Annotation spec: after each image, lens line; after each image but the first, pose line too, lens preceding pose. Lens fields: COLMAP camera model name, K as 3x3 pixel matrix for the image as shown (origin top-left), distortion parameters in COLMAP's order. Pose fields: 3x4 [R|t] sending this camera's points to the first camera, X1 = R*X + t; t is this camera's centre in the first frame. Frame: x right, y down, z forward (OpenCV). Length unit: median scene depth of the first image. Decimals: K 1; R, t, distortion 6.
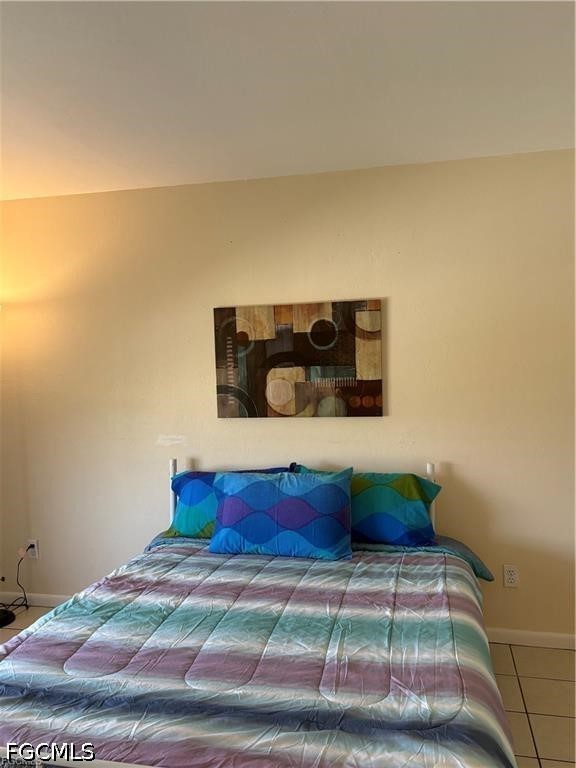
lens RADIAL K [[624.8, 0, 288.1], [0, 624.8, 384.3], [0, 0, 1]] dist [0.033505, -0.001852]
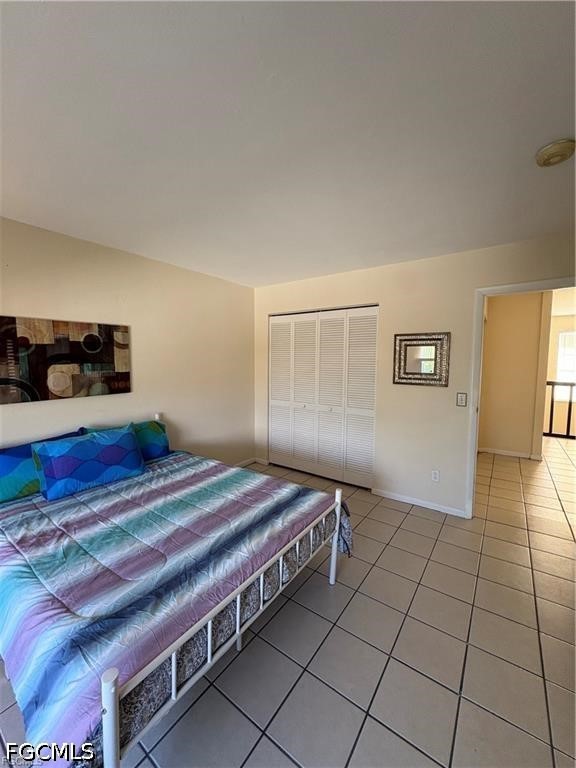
lens RADIAL K [[306.6, 0, 287.5], [0, 306.6, 384.1], [0, 0, 1]] dist [0.003949, 0.000270]
pose [[0.380472, -0.049858, 0.923448, -0.482206], [0.028611, 0.998702, 0.042133, 0.003727], [-0.924350, 0.010390, 0.381404, 0.252300]]
